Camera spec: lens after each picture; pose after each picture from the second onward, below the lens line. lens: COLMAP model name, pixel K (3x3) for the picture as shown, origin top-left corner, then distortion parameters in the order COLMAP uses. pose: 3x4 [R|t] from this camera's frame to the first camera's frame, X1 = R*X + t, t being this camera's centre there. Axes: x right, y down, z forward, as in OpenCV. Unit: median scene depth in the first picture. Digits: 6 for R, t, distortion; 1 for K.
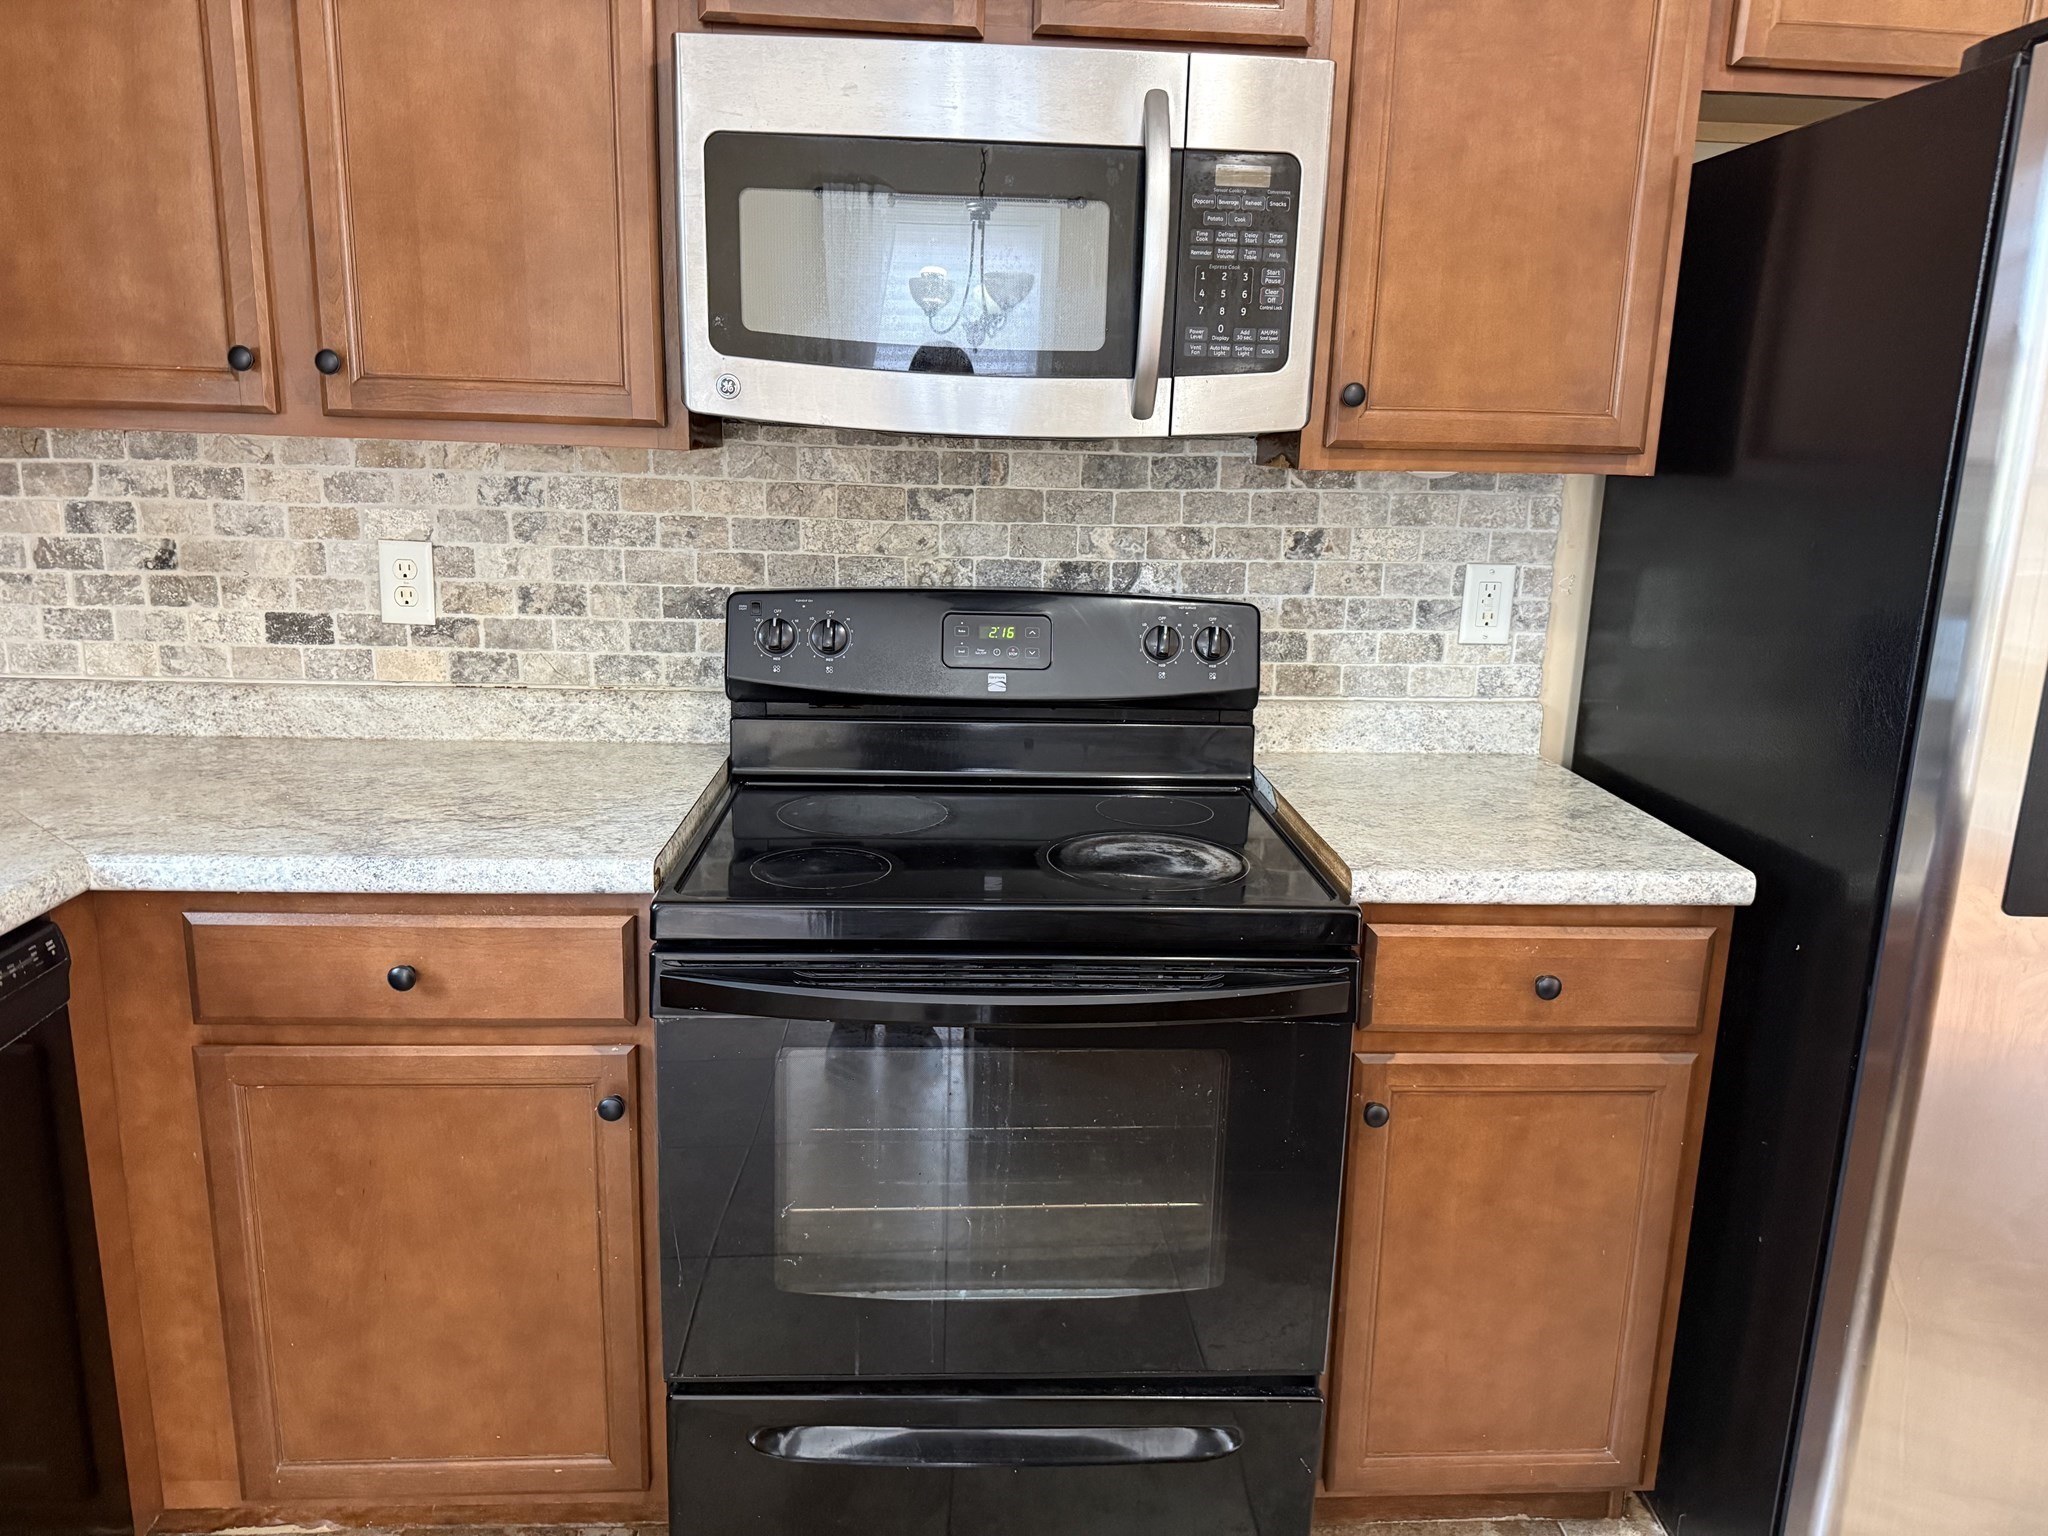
lens RADIAL K [[1432.7, 0, 1038.5], [0, 1432.7, 772.8], [0, 0, 1]] dist [0.075424, -0.095409]
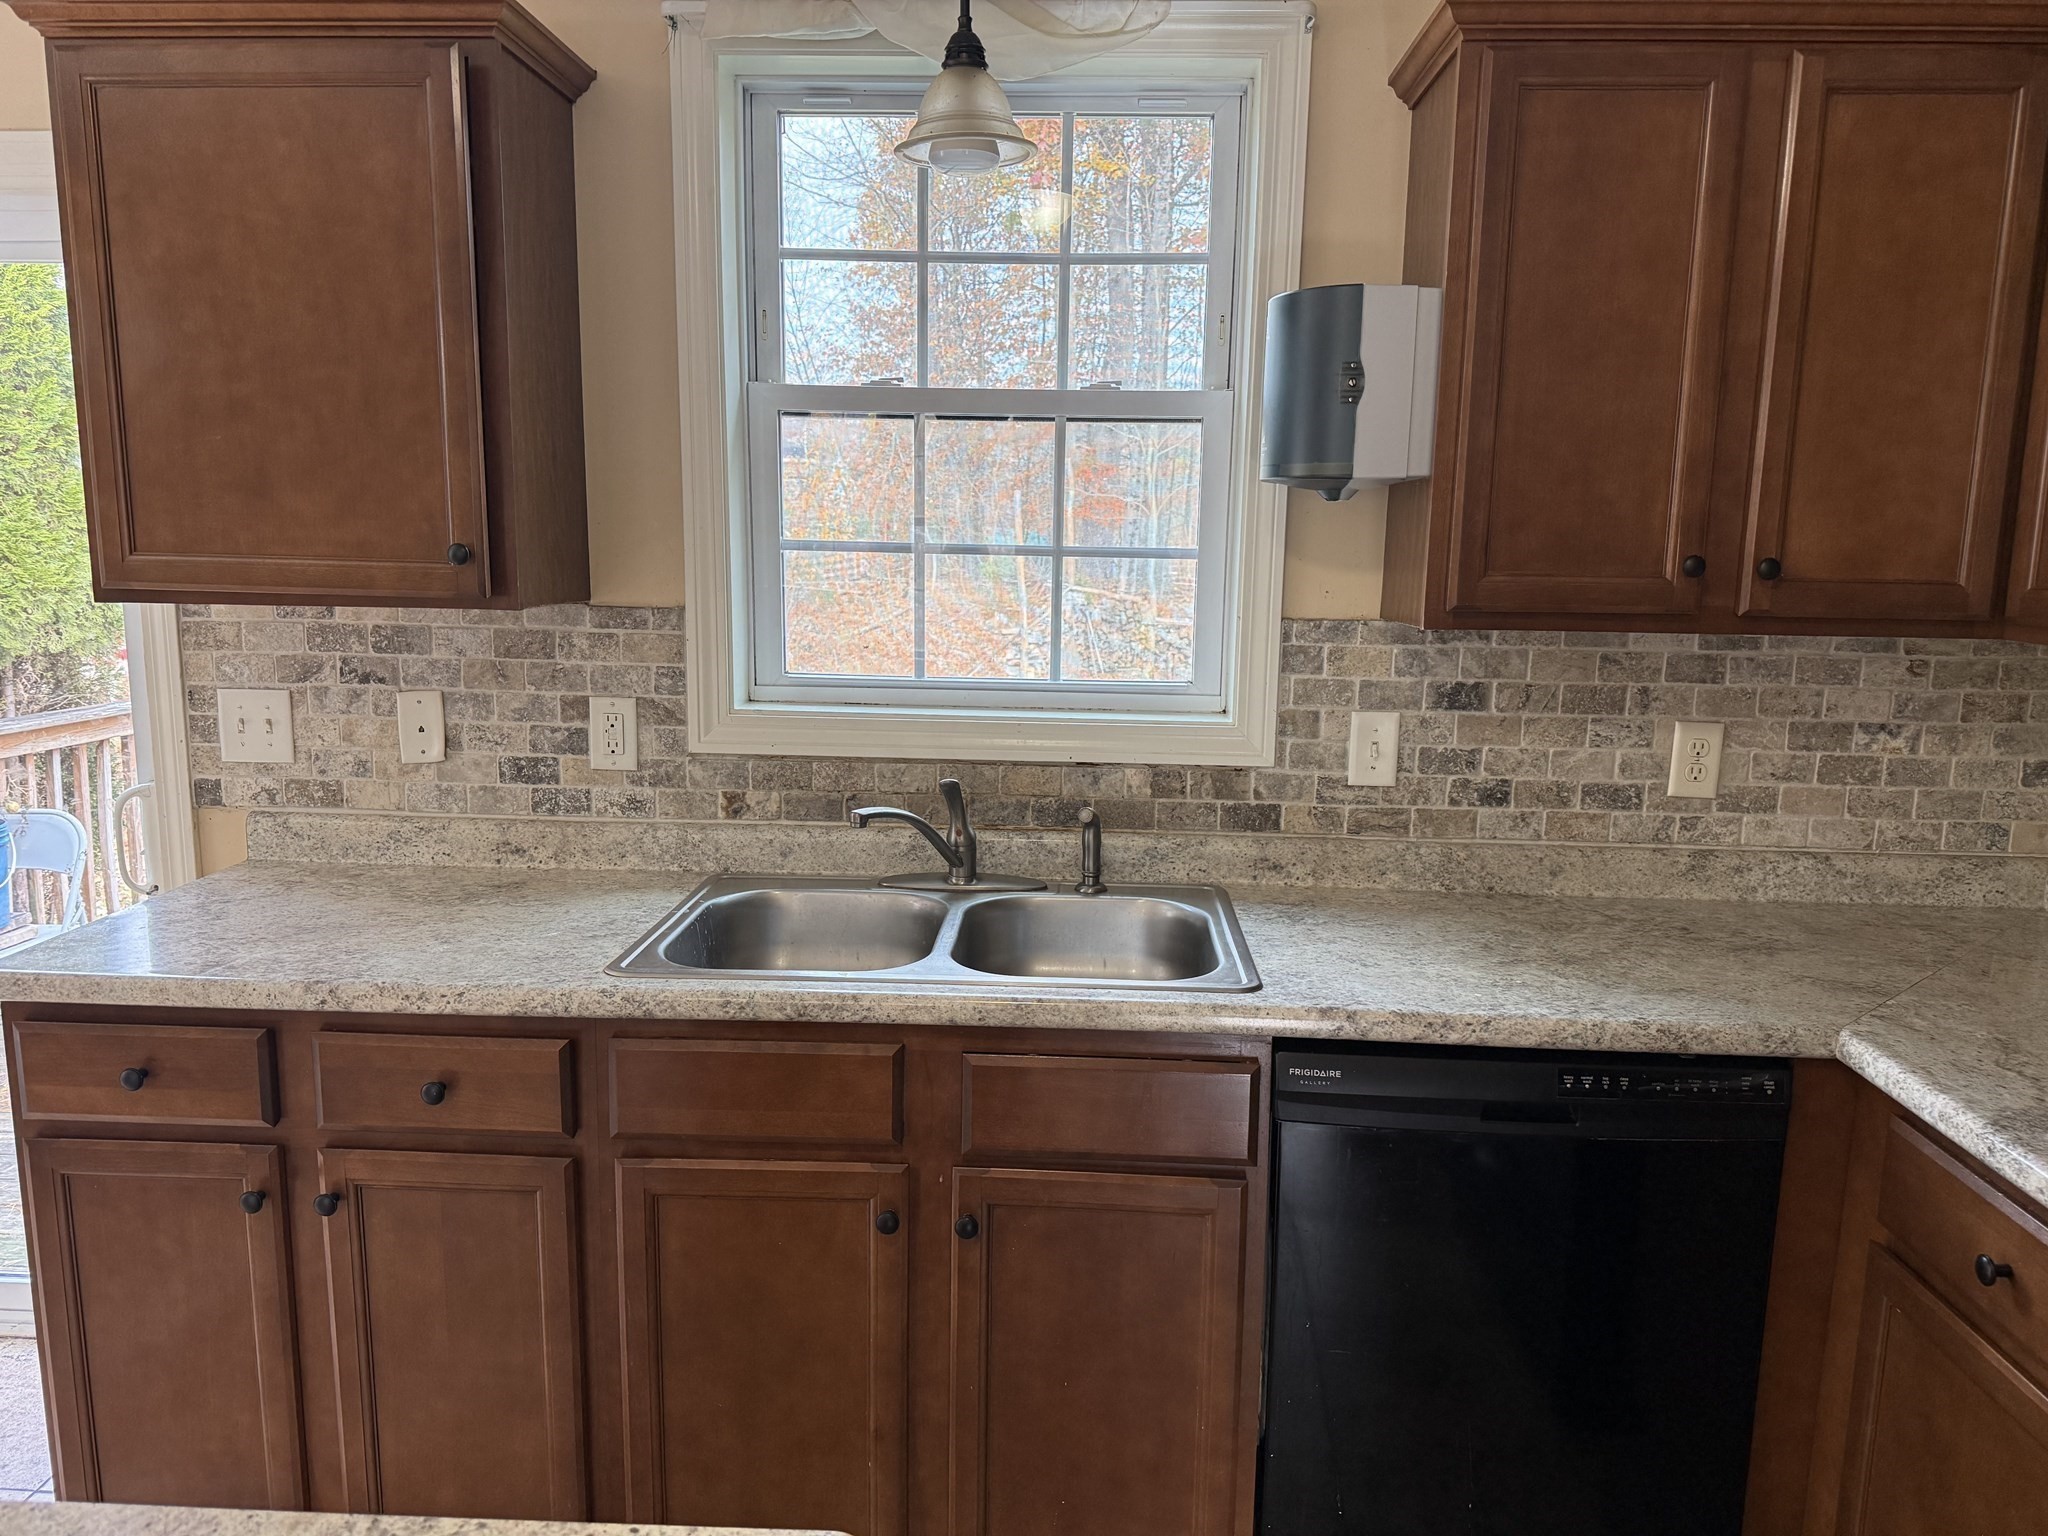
lens RADIAL K [[1432.7, 0, 1021.0], [0, 1432.7, 771.2], [0, 0, 1]] dist [0.075424, -0.095409]
pose [[-0.101228, 0.132813, -0.985958, 0.351298], [-0.243626, 0.957565, 0.154001, -0.111157], [0.964572, 0.255794, -0.064576, 0.303813]]
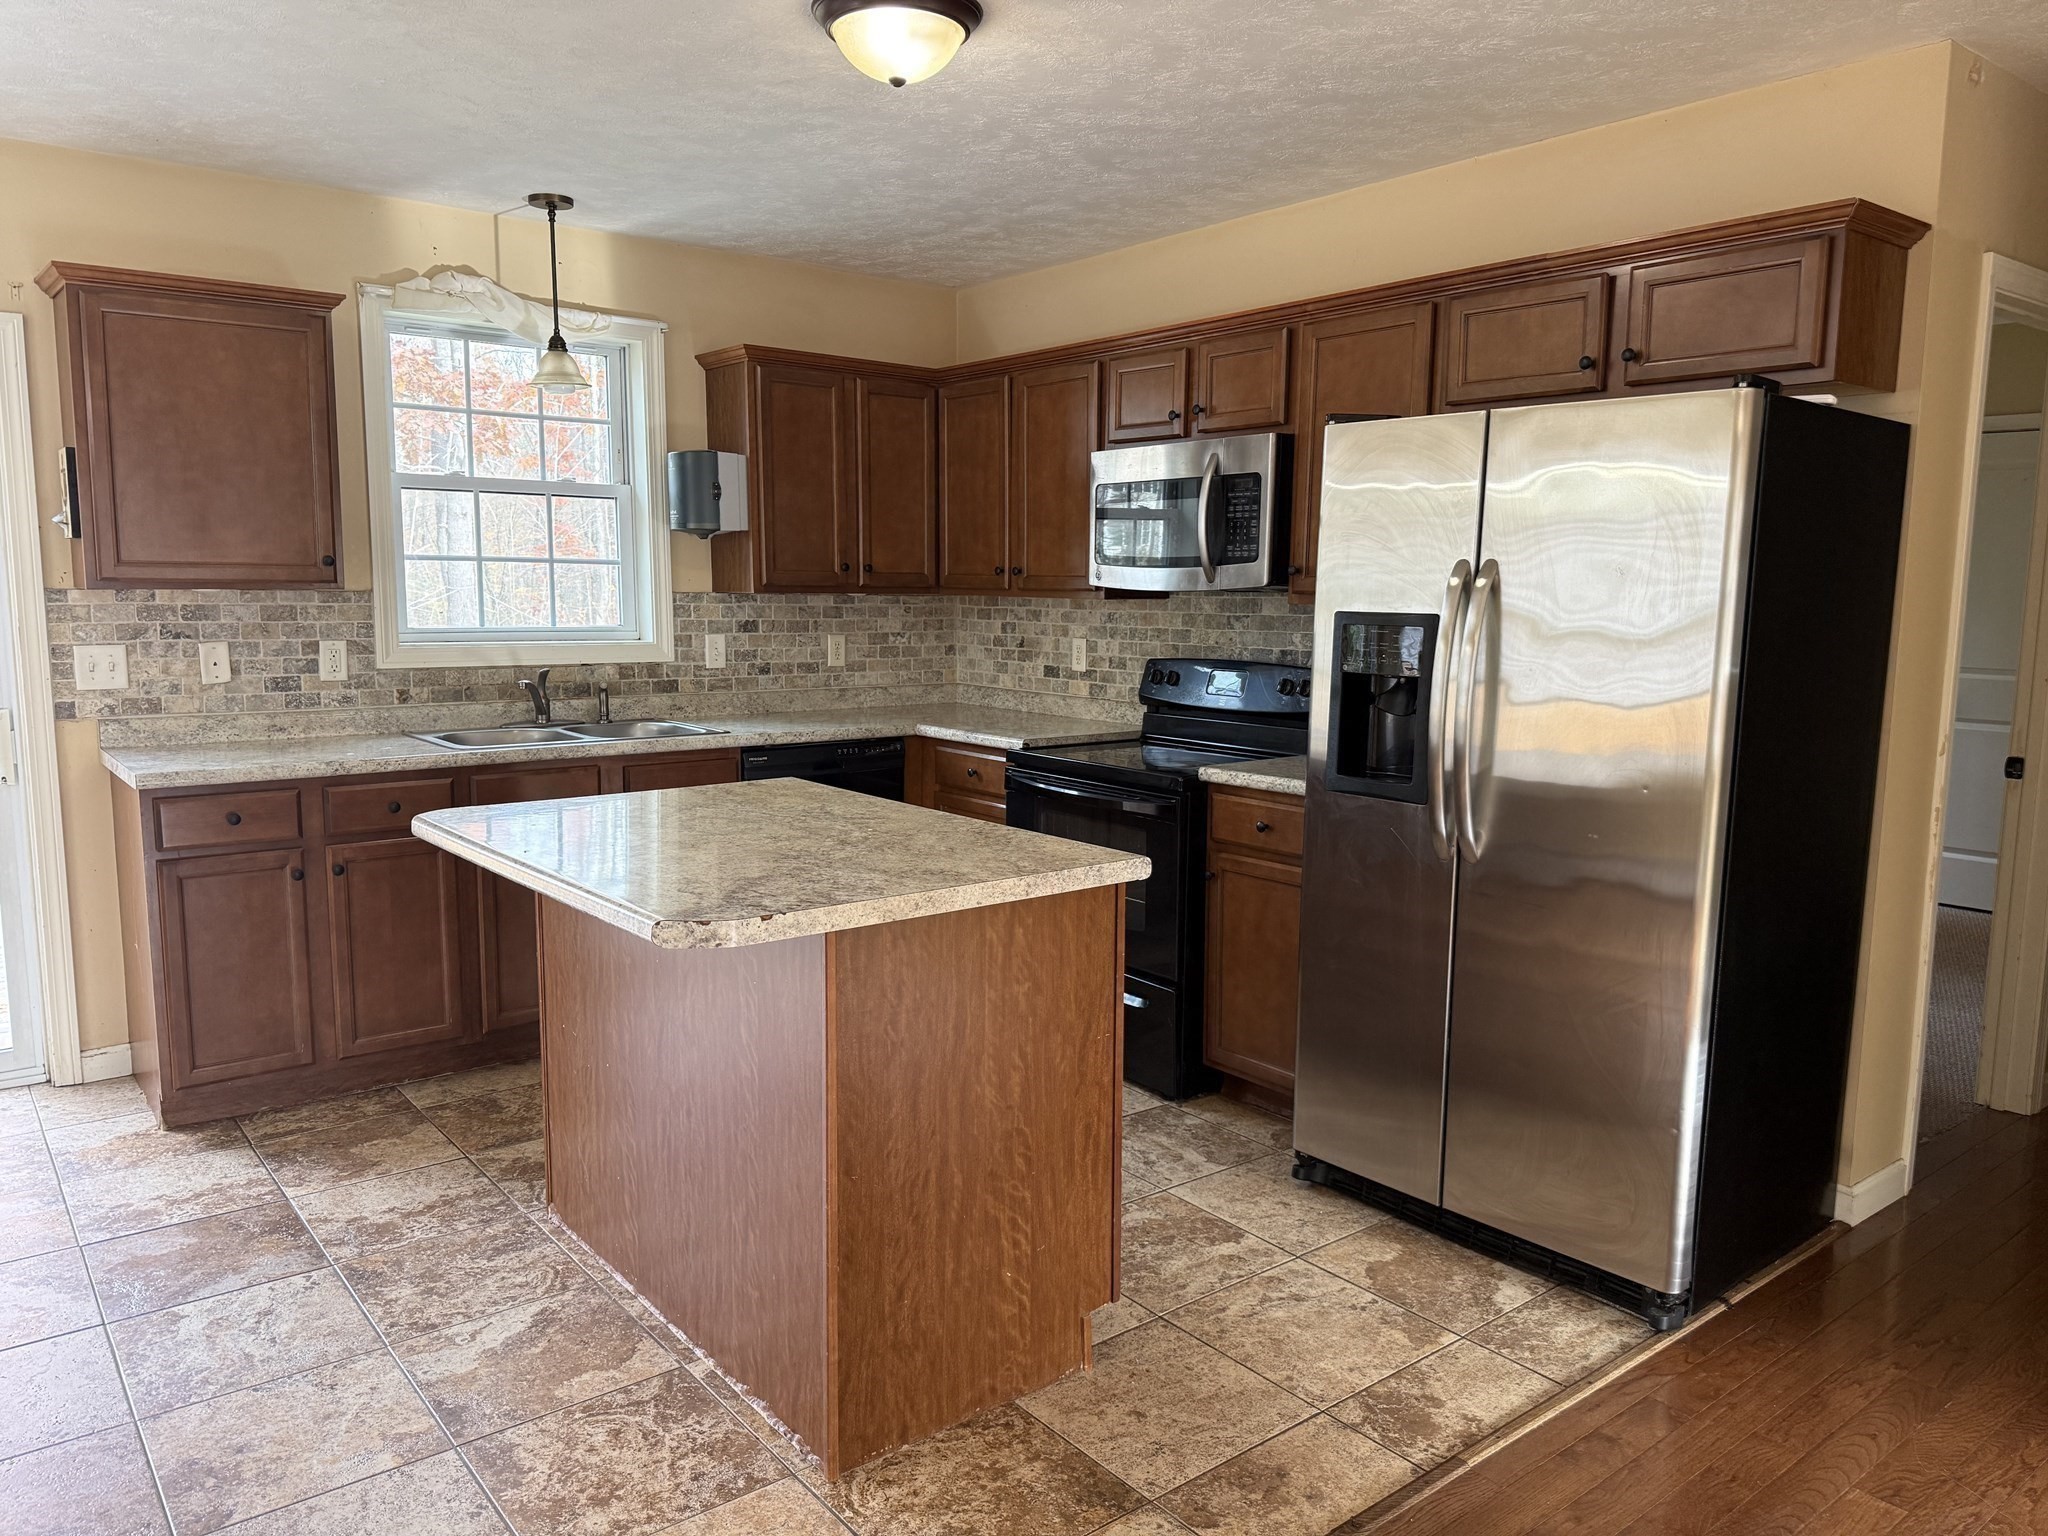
lens RADIAL K [[1432.7, 0, 1025.7], [0, 1432.7, 771.5], [0, 0, 1]] dist [0.075424, -0.095409]
pose [[0.578504, 0.083847, -0.811358, 1.534773], [-0.176598, 0.983985, -0.024229, 0.143262], [0.796333, 0.157301, 0.584047, -0.484060]]
